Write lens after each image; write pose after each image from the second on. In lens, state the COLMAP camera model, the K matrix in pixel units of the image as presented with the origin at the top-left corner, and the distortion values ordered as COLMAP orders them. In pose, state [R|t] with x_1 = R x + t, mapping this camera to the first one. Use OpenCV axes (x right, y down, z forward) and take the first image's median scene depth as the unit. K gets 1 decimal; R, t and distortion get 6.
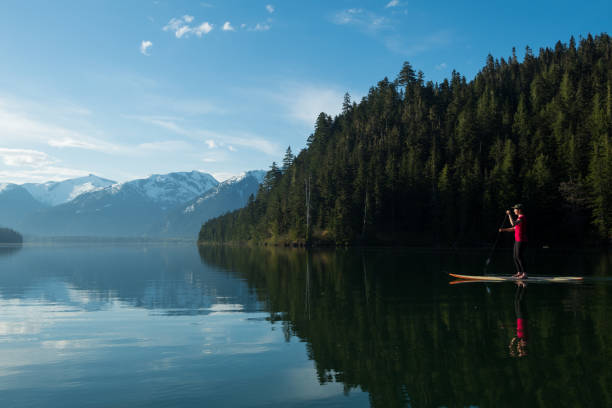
lens RADIAL K [[542.8, 0, 306.0], [0, 542.8, 204.0], [0, 0, 1]] dist [0.013274, -0.006991]
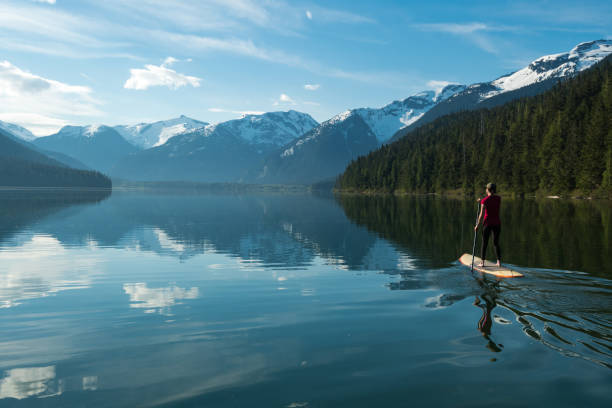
lens RADIAL K [[542.8, 0, 306.0], [0, 542.8, 204.0], [0, 0, 1]] dist [0.013274, -0.006991]
pose [[0.988669, 0.013659, -0.149488, -0.047671], [0.000837, 0.995335, 0.096480, 0.007285], [0.150109, -0.095512, 0.984045, 0.106981]]
